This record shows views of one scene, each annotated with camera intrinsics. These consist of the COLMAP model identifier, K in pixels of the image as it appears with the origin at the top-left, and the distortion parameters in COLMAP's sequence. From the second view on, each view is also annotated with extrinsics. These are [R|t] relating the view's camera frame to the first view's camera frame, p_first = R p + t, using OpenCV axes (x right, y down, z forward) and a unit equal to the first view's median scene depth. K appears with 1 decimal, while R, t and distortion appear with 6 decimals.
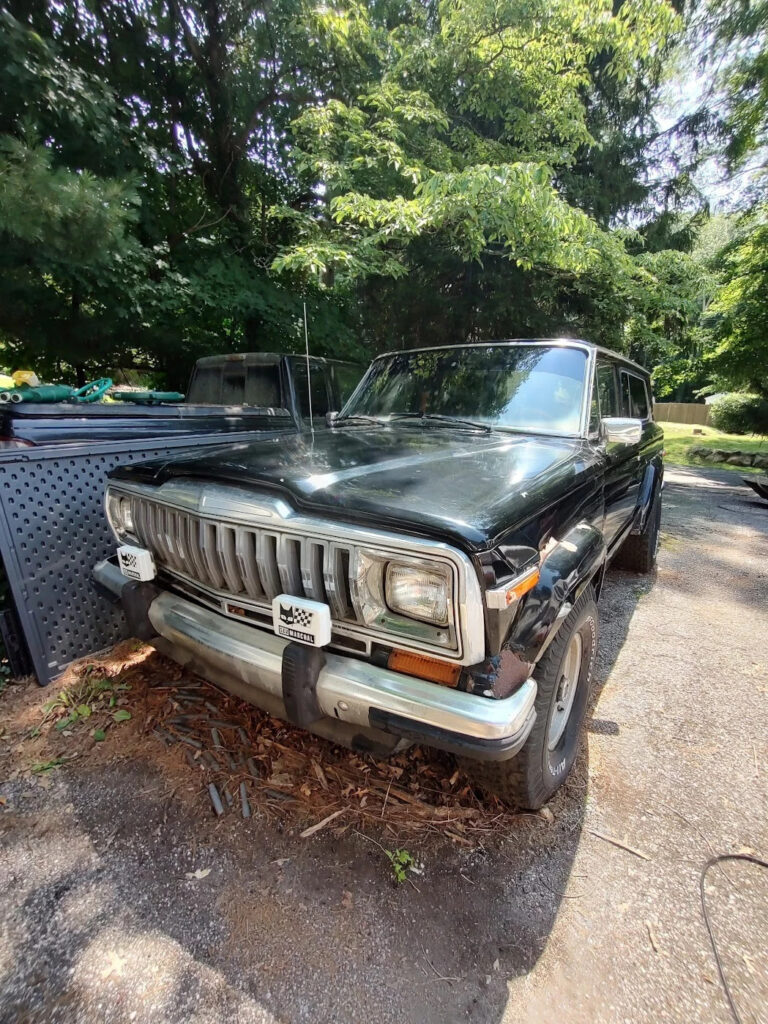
lens RADIAL K [[465.0, 0, 384.0], [0, 465.0, 512.0], [0, 0, 1]] dist [0.002483, 0.000442]
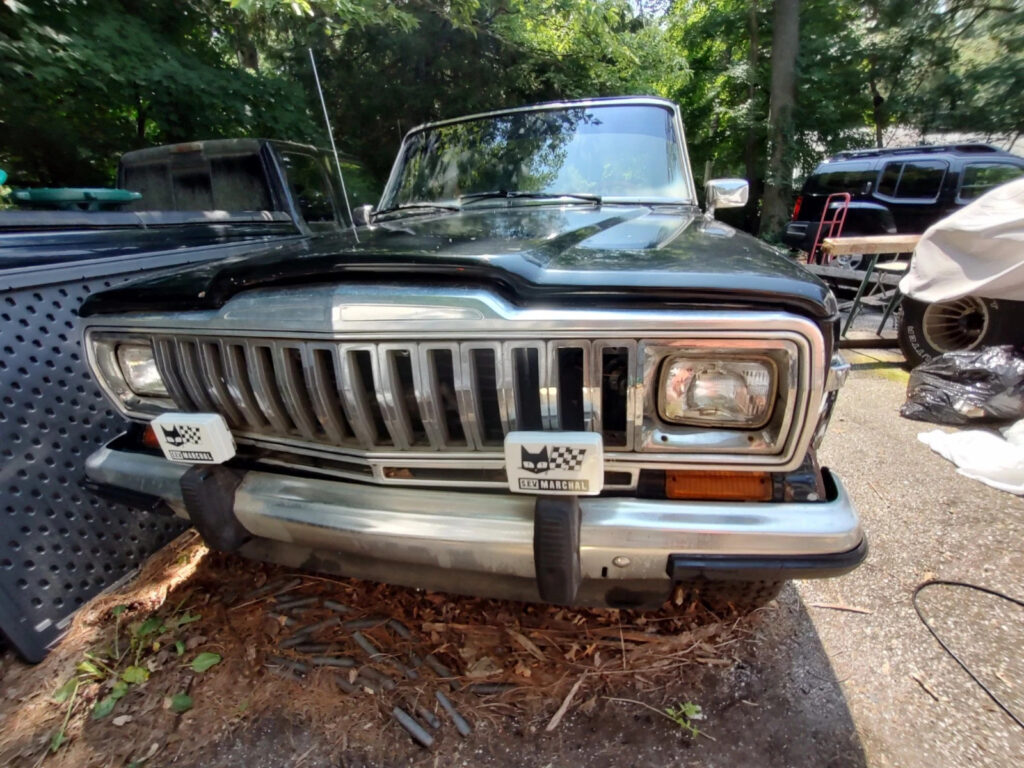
lens RADIAL K [[463.8, 0, 509.3], [0, 463.8, 383.1], [0, 0, 1]] dist [-0.003904, 0.003922]
pose [[0.937786, -0.178124, 0.298041, -0.278950], [0.142852, 0.980301, 0.136392, 0.010512], [-0.316465, -0.085331, 0.944759, 0.258389]]
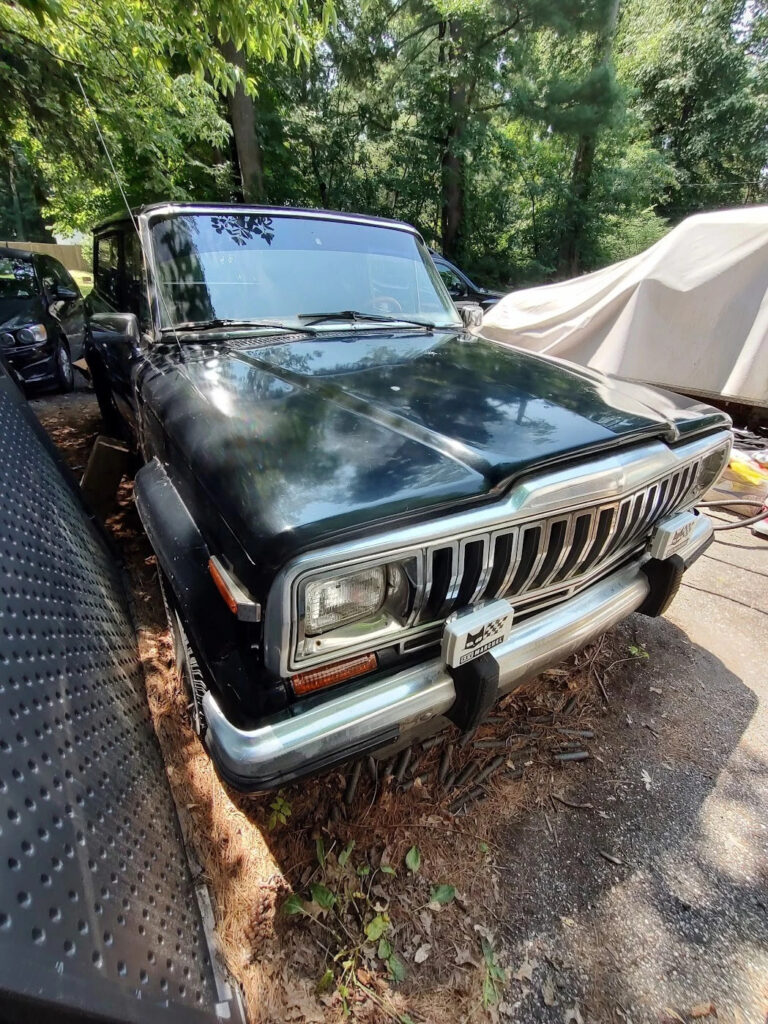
lens RADIAL K [[465.0, 0, 384.0], [0, 465.0, 512.0], [0, 0, 1]] dist [0.002483, 0.000442]
pose [[0.396505, -0.441465, 0.804918, -0.904906], [0.187652, 0.897248, 0.399666, -0.278925], [-0.898649, -0.007426, 0.438605, 0.760280]]
